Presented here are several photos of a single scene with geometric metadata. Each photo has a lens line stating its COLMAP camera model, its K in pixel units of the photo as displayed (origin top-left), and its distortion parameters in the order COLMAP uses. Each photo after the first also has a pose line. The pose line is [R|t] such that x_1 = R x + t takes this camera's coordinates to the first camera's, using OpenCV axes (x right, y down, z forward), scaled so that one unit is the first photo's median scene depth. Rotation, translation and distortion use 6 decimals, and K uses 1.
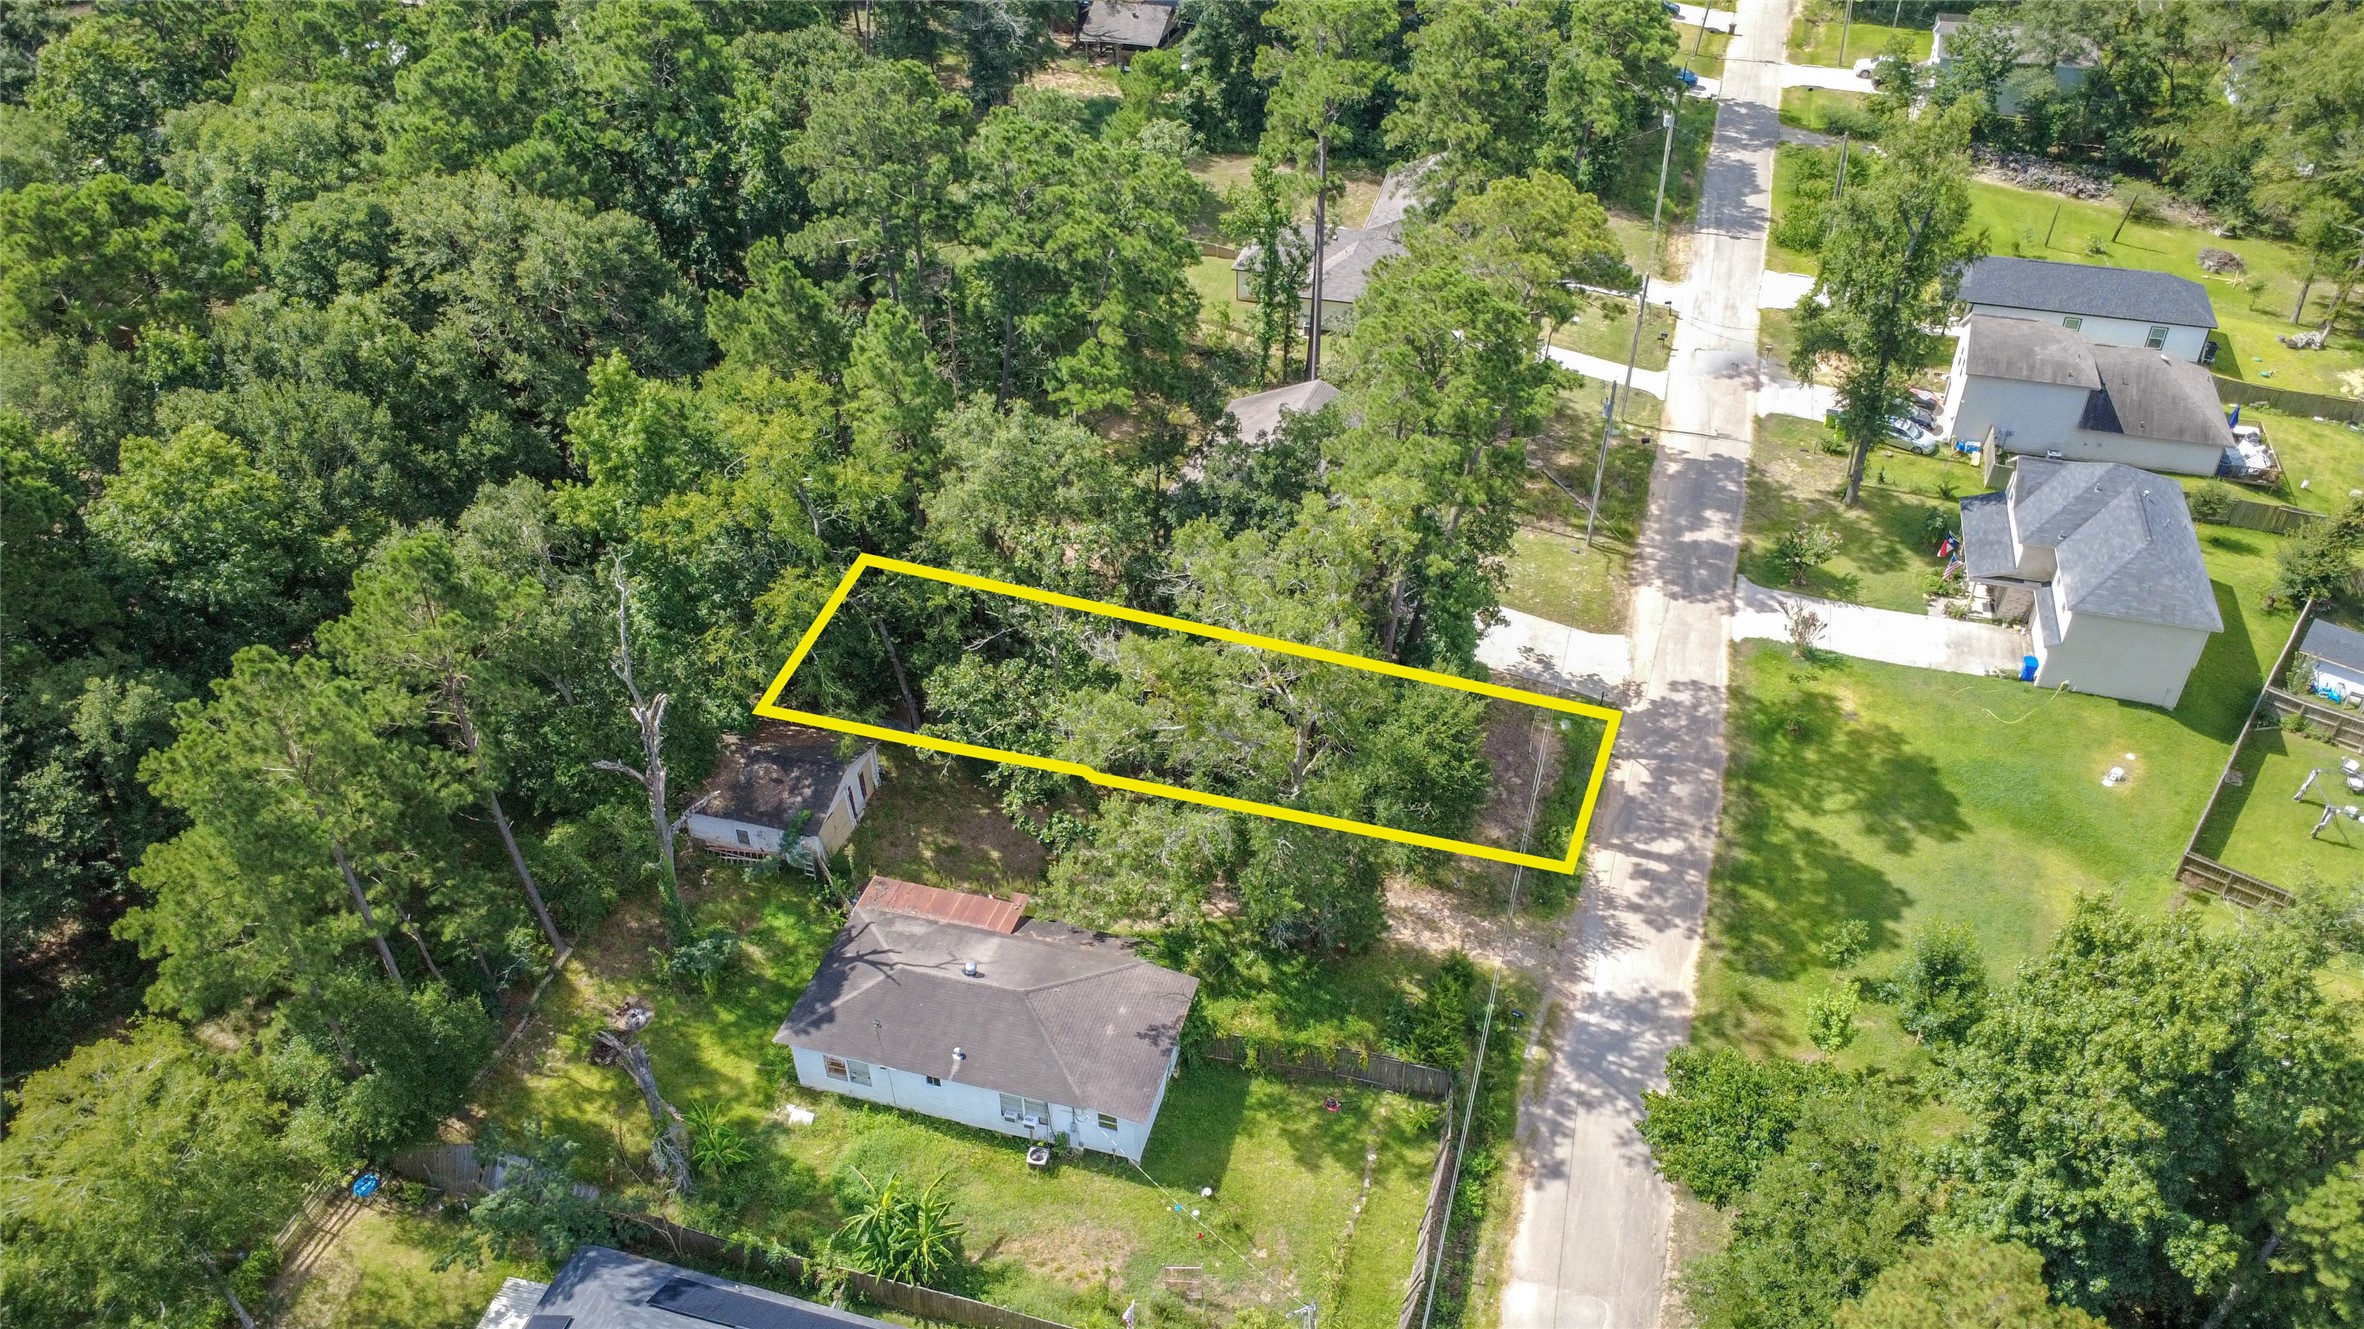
lens RADIAL K [[1722.8, 0, 1182.0], [0, 1722.8, 664.5], [0, 0, 1]] dist [0.000394, 0.001025]
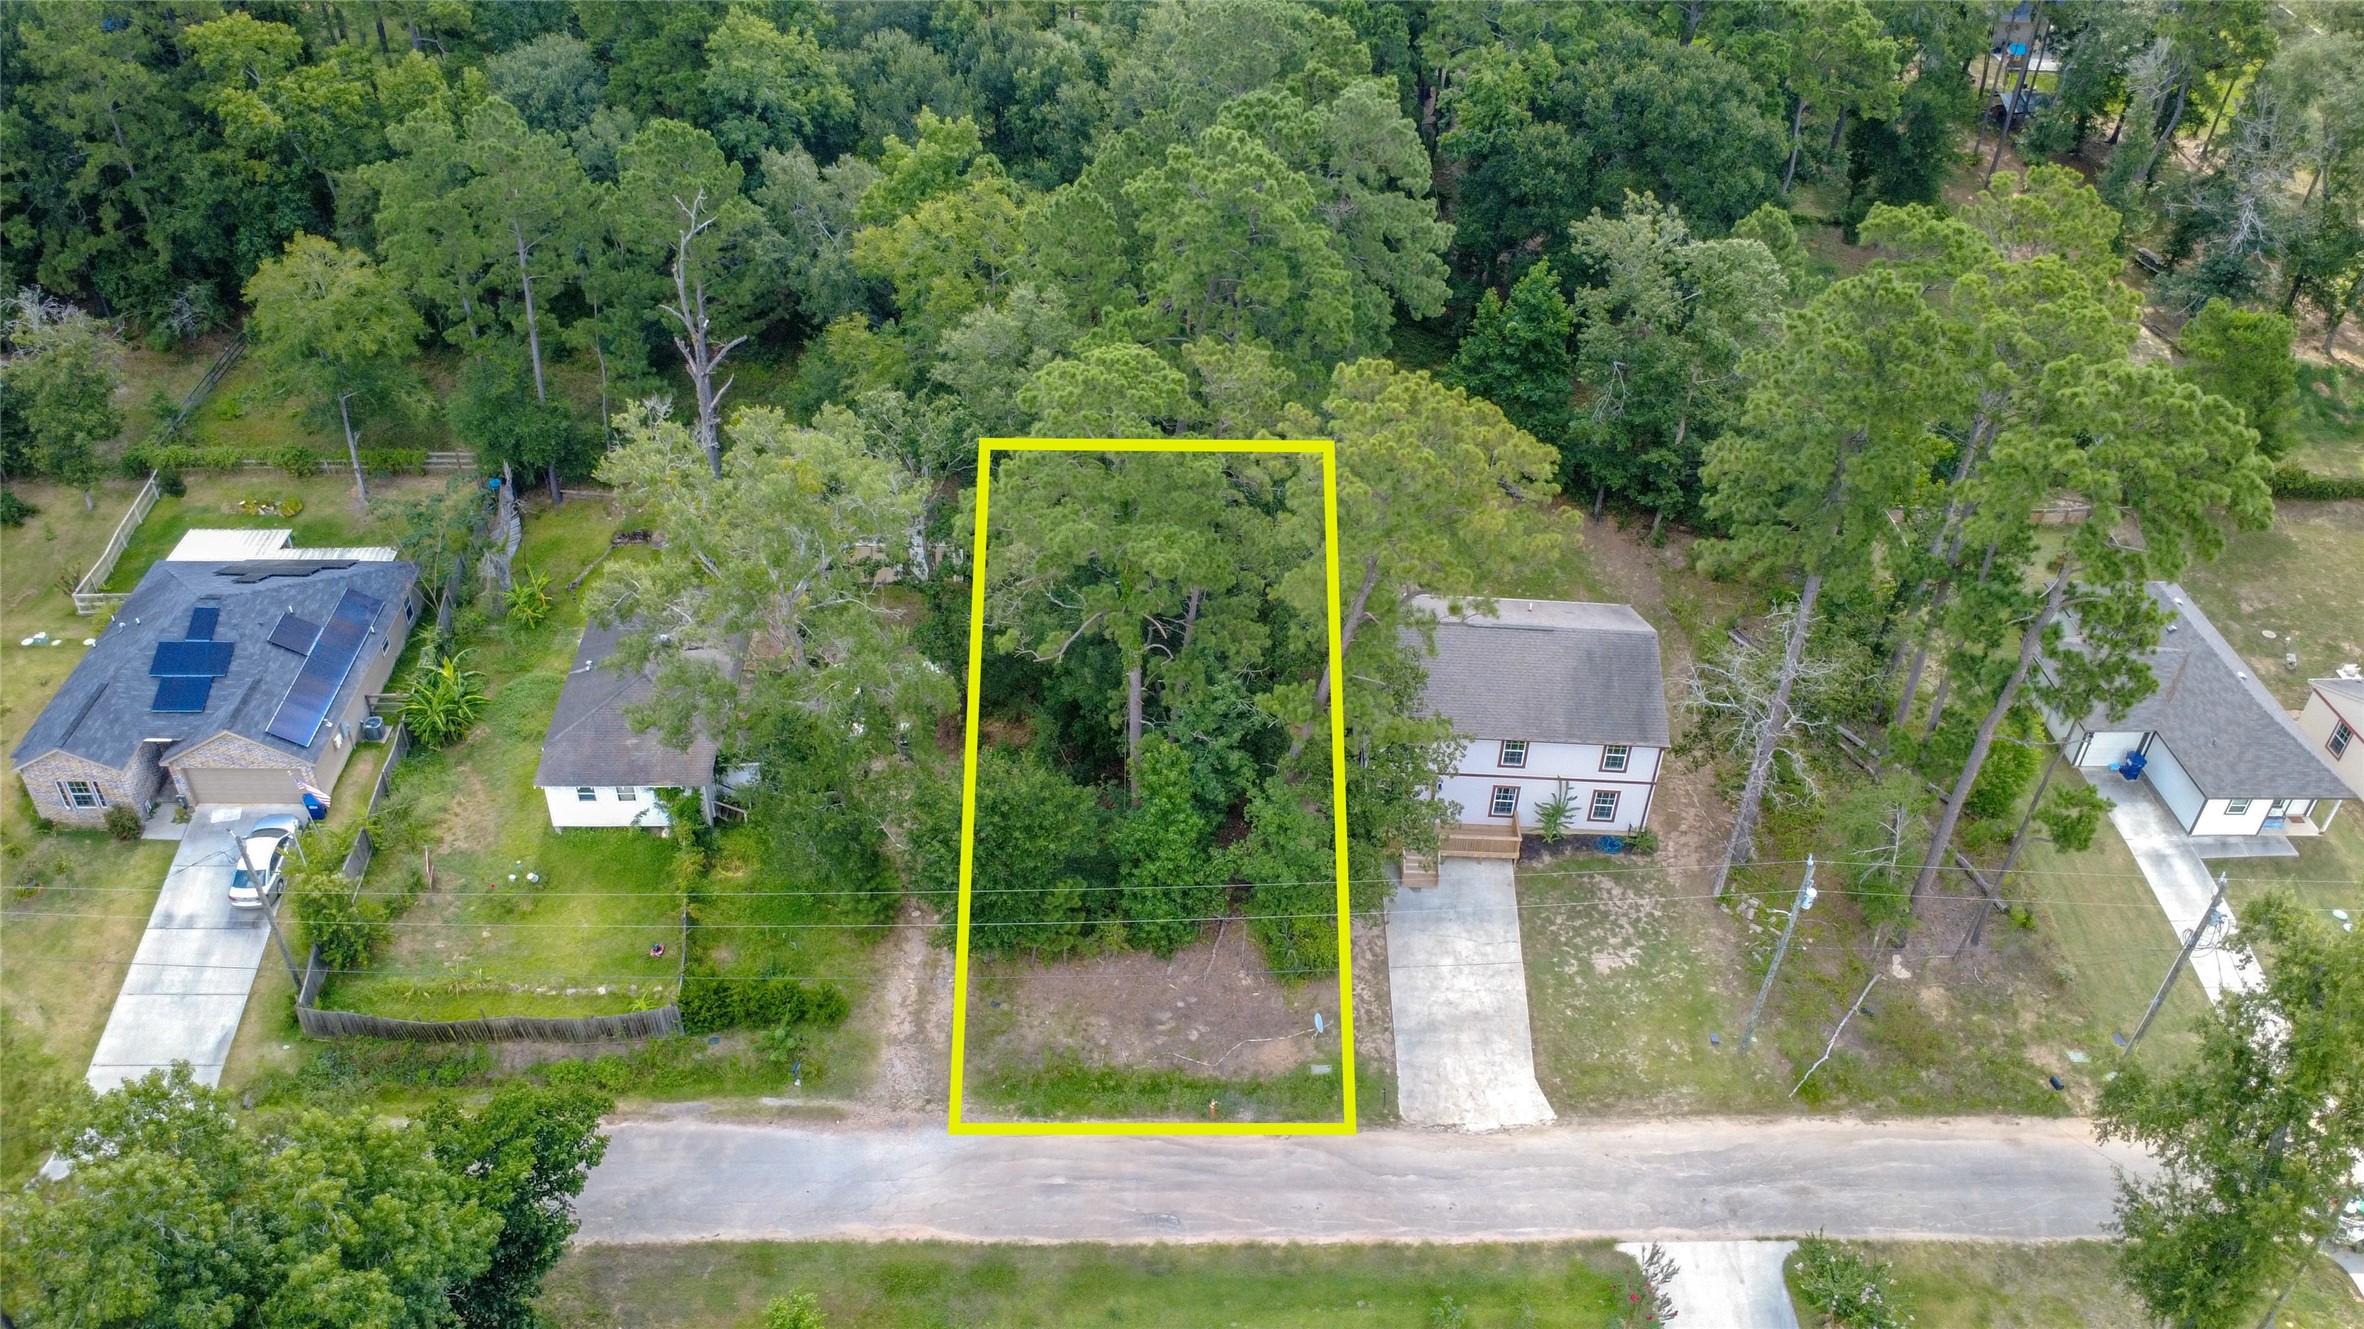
lens RADIAL K [[1805.7, 0, 1177.3], [0, 1805.7, 669.6], [0, 0, 1]] dist [0.001248, 0.000915]
pose [[0.314703, 0.590594, -0.743075, 0.779620], [-0.602402, 0.729260, 0.324487, -0.356966], [0.733535, 0.345513, 0.585276, 0.464628]]
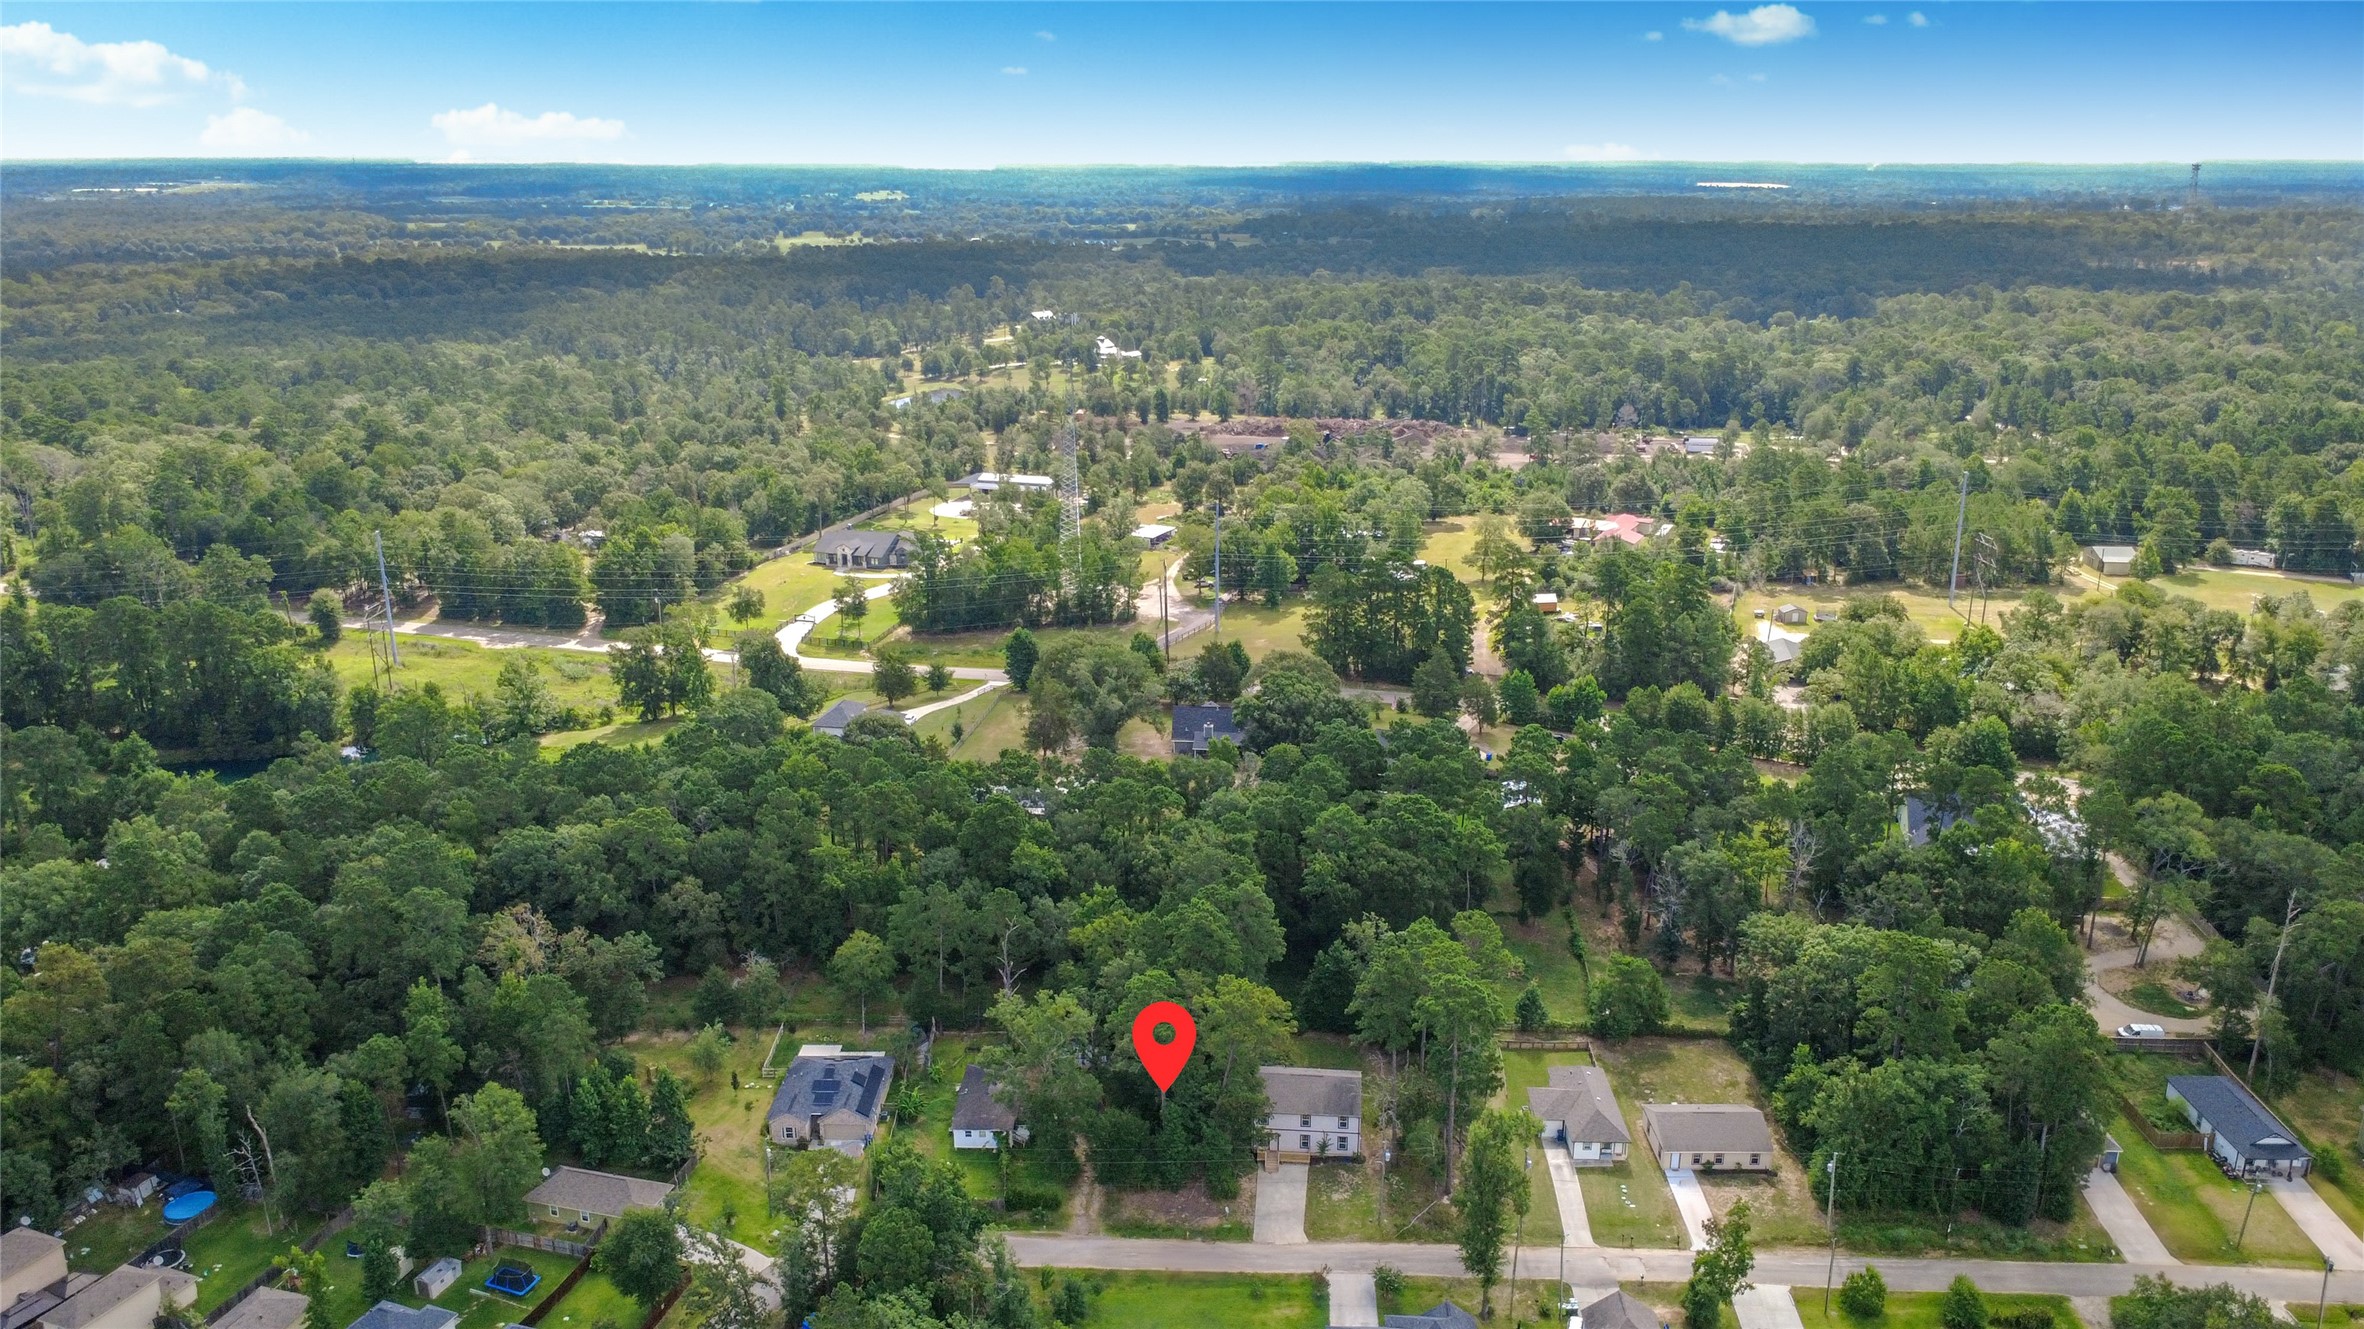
lens RADIAL K [[1767.6, 0, 1177.2], [0, 1767.6, 670.9], [0, 0, 1]] dist [0.000296, 0.000494]
pose [[0.248850, 0.296355, -0.922089, 2.311714], [-0.585009, 0.804743, 0.100760, -0.806544], [0.771906, 0.514356, 0.373630, -0.282010]]
